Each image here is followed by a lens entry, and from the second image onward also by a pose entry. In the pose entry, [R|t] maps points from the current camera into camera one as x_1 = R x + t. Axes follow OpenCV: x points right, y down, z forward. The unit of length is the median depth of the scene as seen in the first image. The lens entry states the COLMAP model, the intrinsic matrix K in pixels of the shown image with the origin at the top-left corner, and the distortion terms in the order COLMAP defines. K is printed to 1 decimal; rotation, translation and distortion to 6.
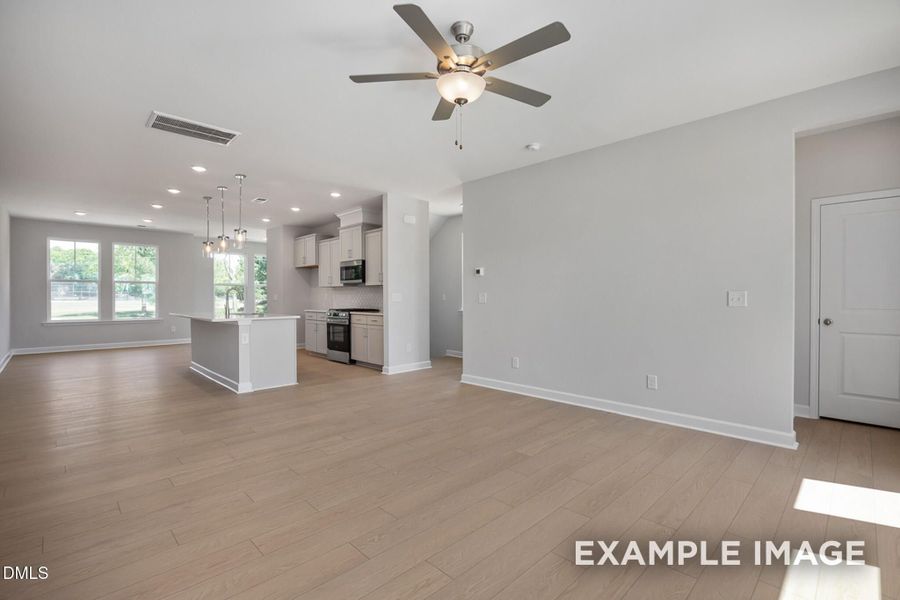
lens RADIAL K [[384.2, 0, 450.0], [0, 384.2, 300.0], [0, 0, 1]] dist [0.000417, 0.000142]
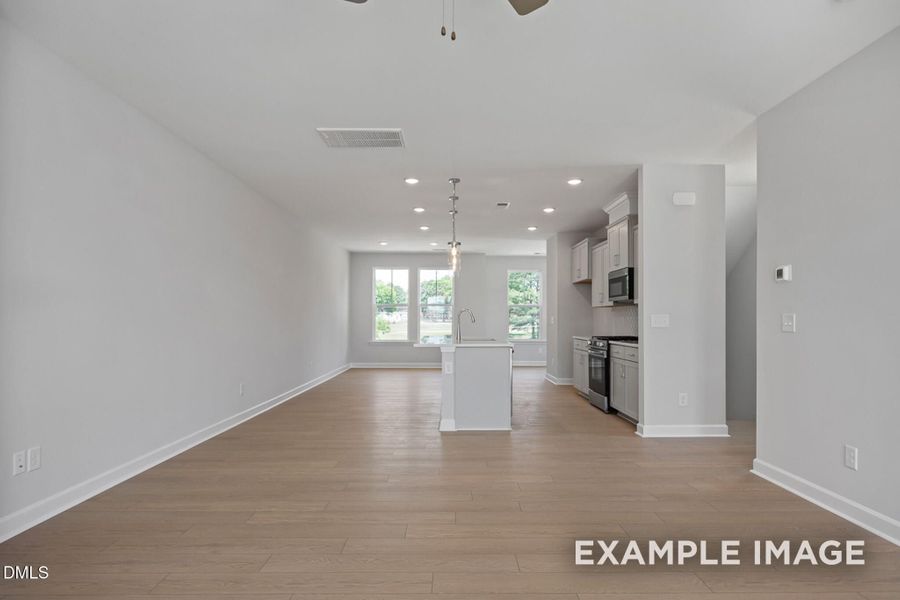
lens RADIAL K [[480.0, 0, 451.4], [0, 480.0, 319.3], [0, 0, 1]] dist [0.001236, 0.000269]
pose [[0.746182, 0.001815, -0.665739, 0.118566], [-0.008213, 0.999945, -0.006480, -0.001091], [0.665691, 0.010303, 0.746156, 0.129310]]
